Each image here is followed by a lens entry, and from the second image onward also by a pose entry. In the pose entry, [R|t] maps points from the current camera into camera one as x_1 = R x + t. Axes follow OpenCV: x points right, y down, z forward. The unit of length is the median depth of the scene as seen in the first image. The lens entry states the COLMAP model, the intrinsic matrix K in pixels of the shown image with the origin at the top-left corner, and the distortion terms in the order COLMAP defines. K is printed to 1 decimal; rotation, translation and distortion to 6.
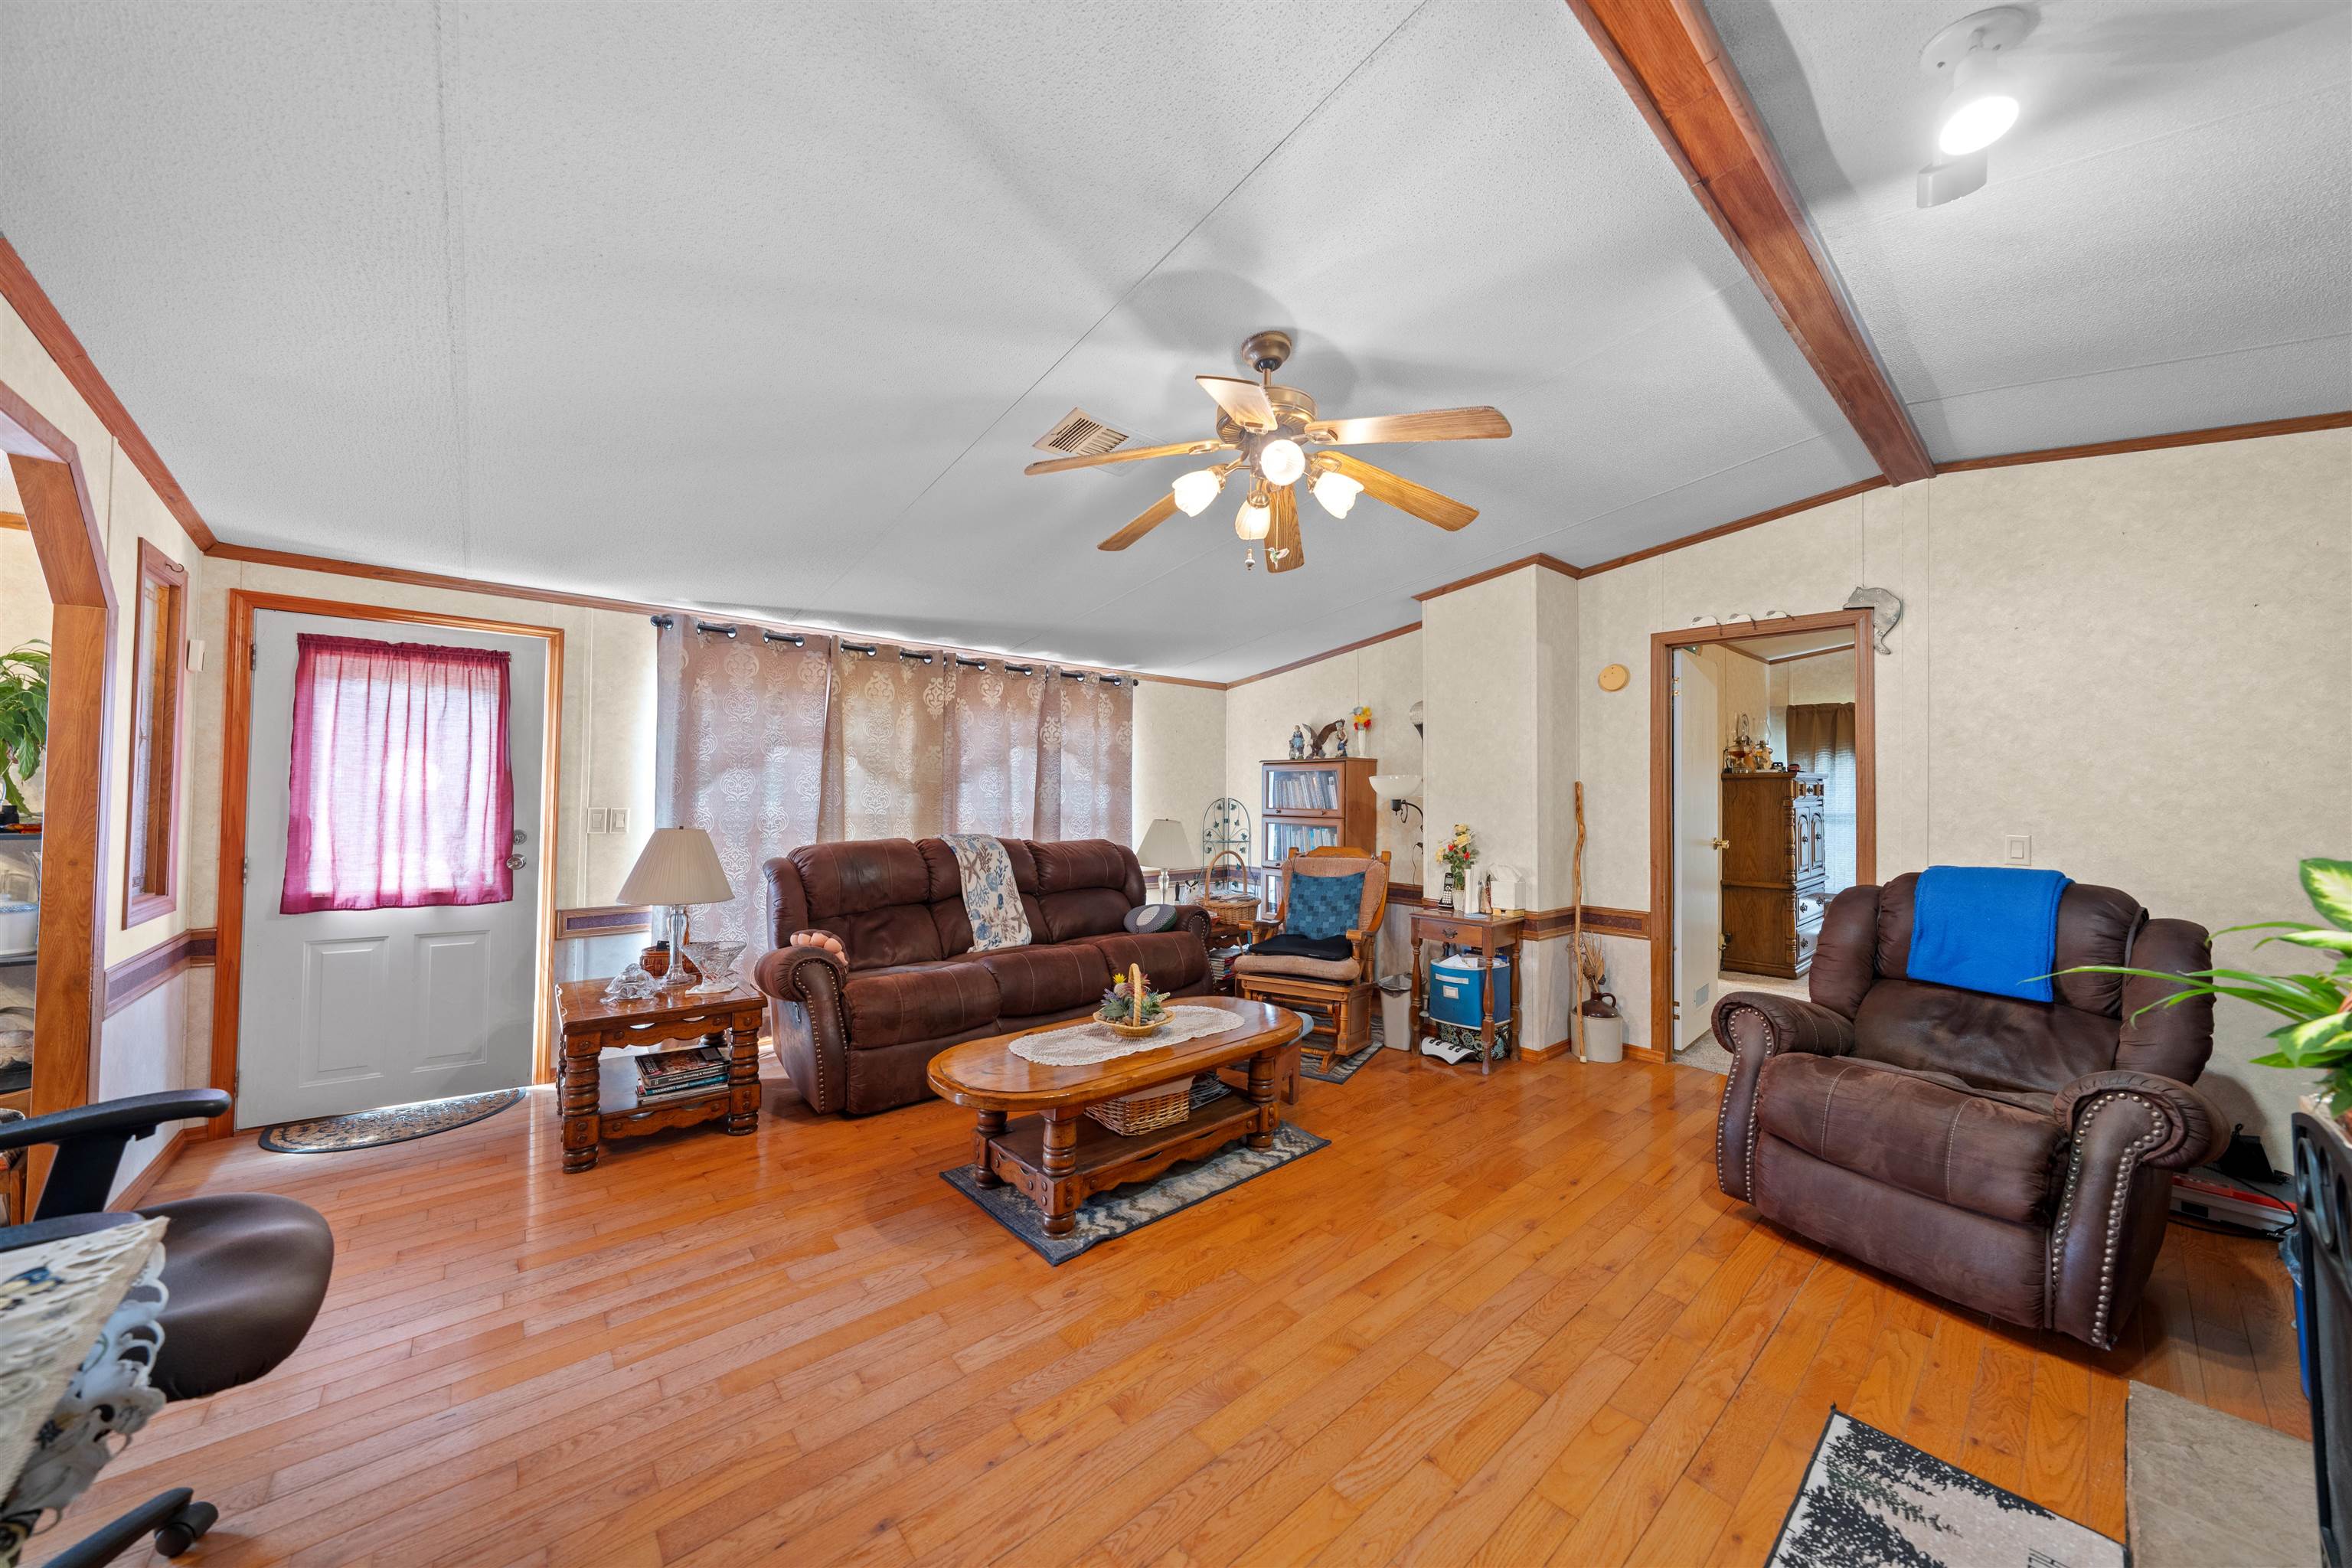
lens RADIAL K [[802.4, 0, 1177.7], [0, 802.4, 775.3], [0, 0, 1]] dist [-0.001261, 0.000089]
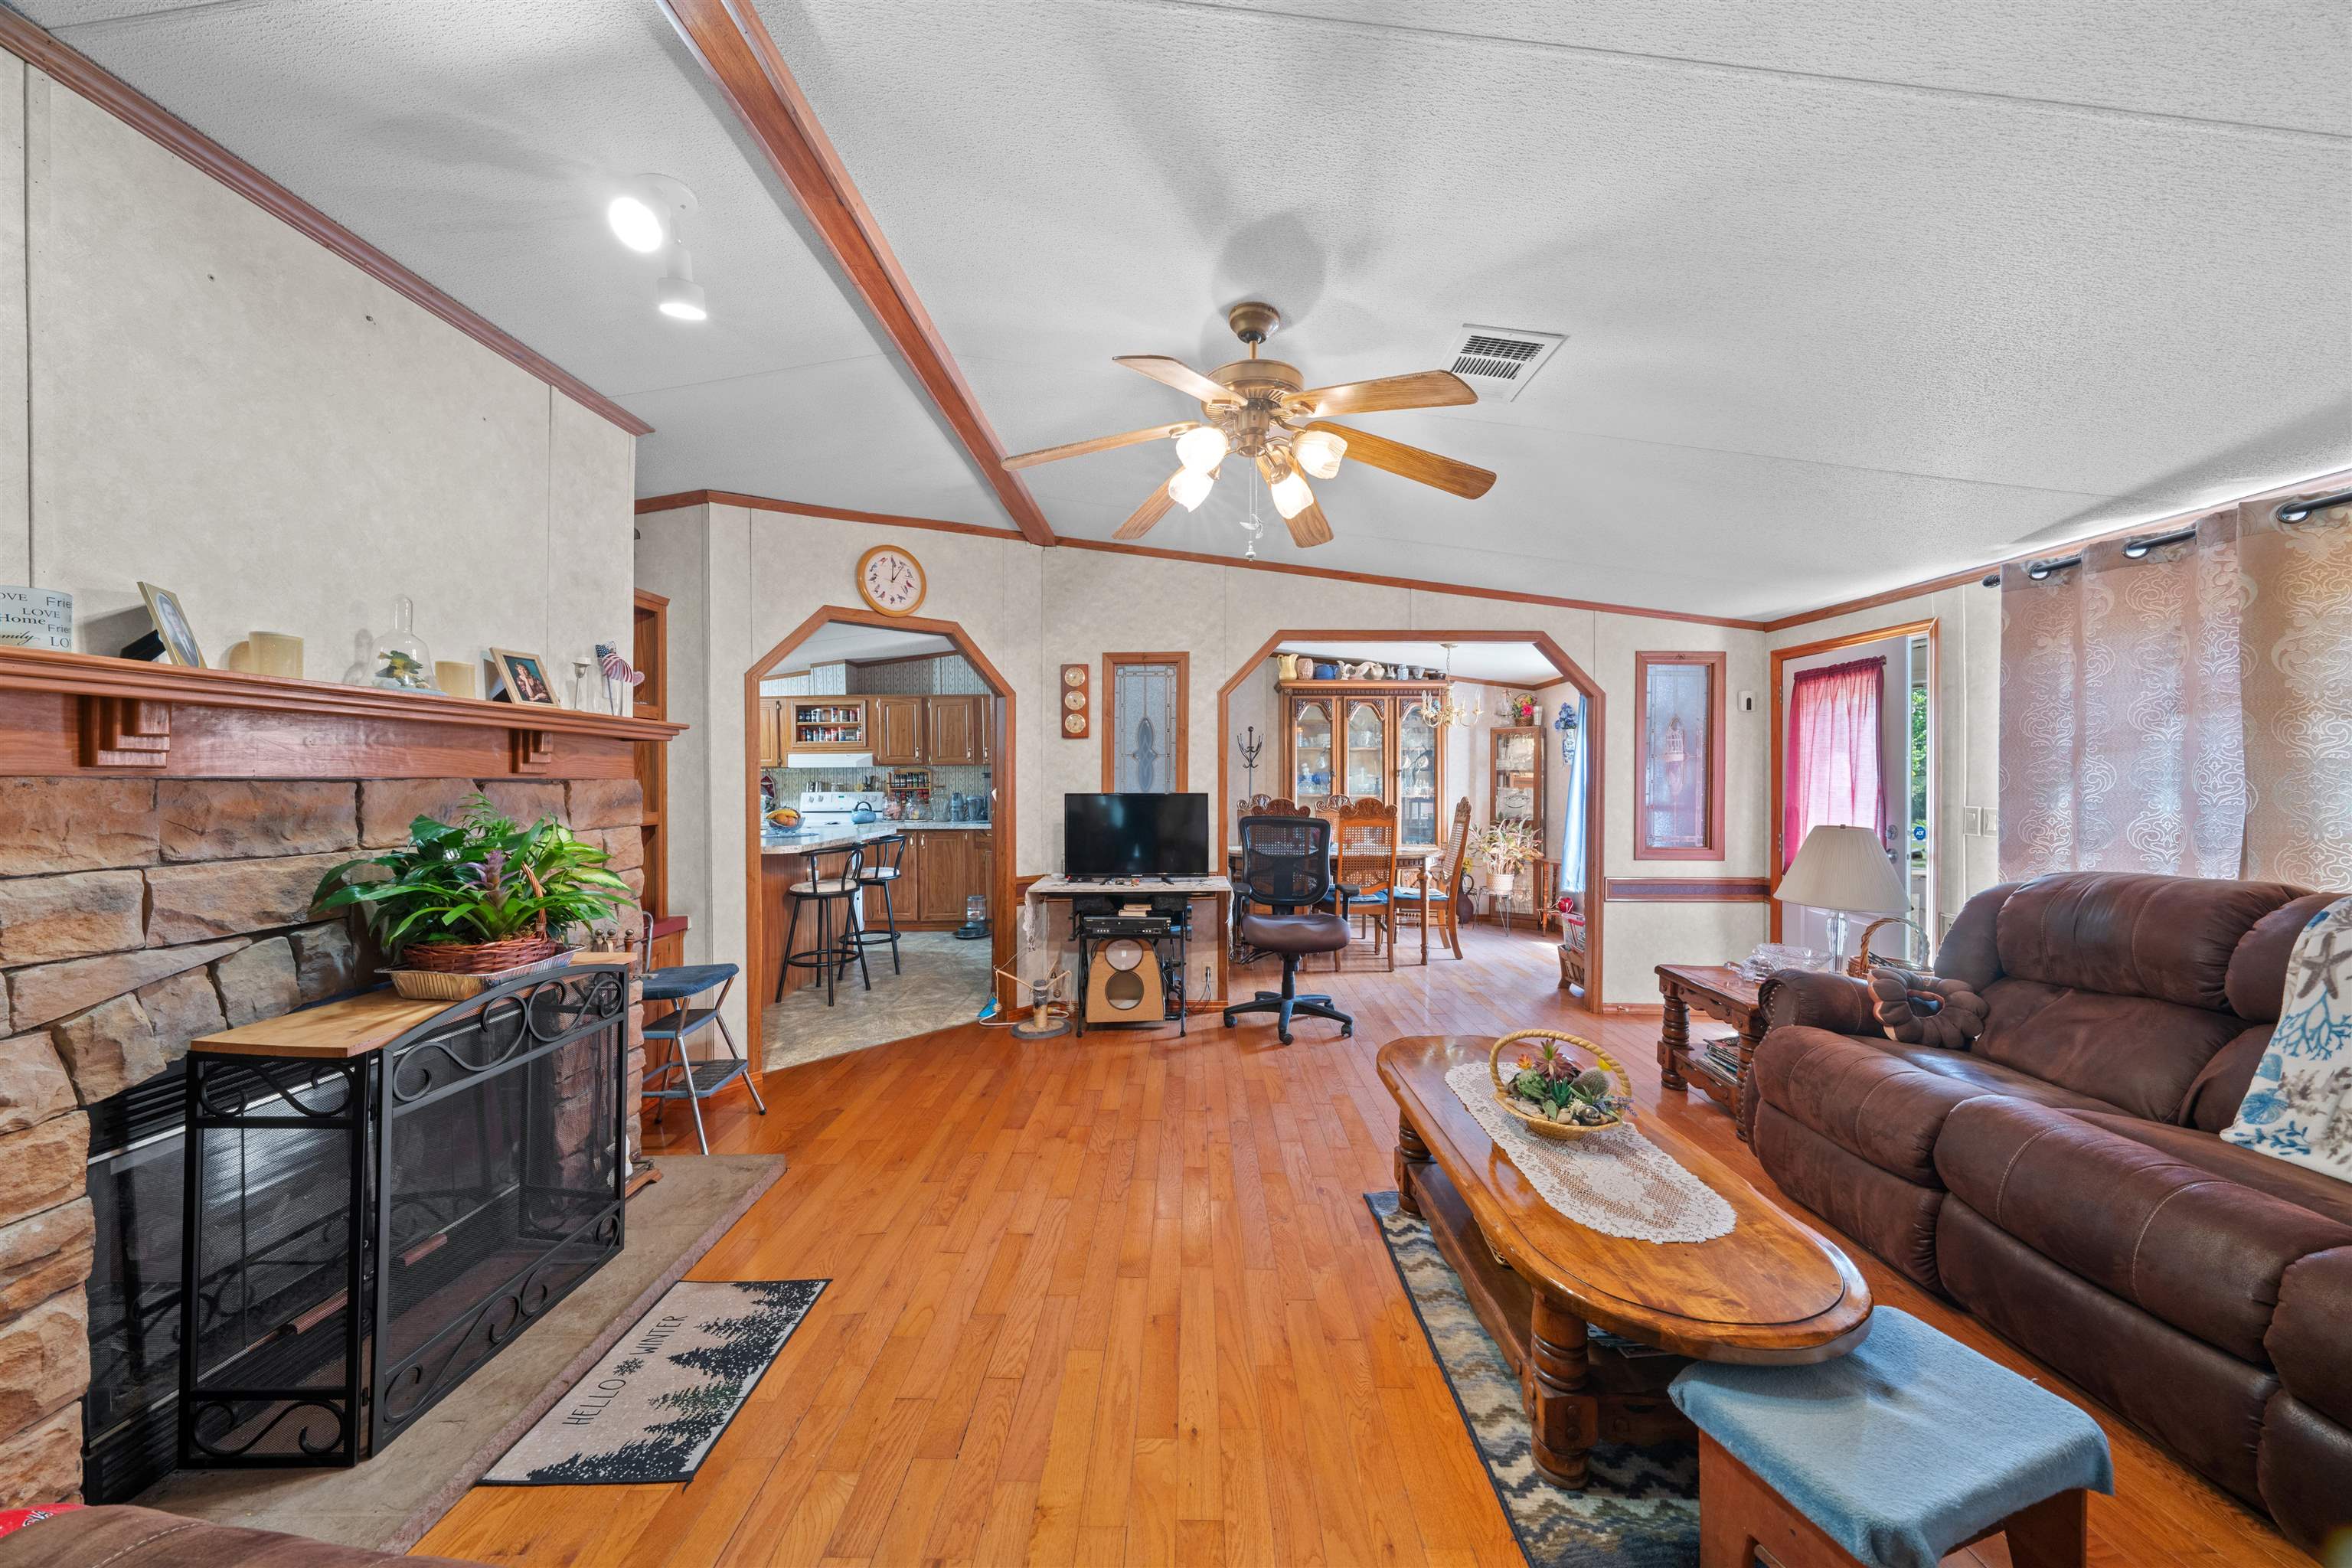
lens RADIAL K [[802.4, 0, 1174.0], [0, 802.4, 776.2], [0, 0, 1]] dist [-0.001261, 0.000089]
pose [[-0.666866, -0.014028, -0.745045, 0.584227], [0.007894, 0.999634, -0.025887, 0.025215], [0.745136, -0.023145, -0.666511, 1.032862]]
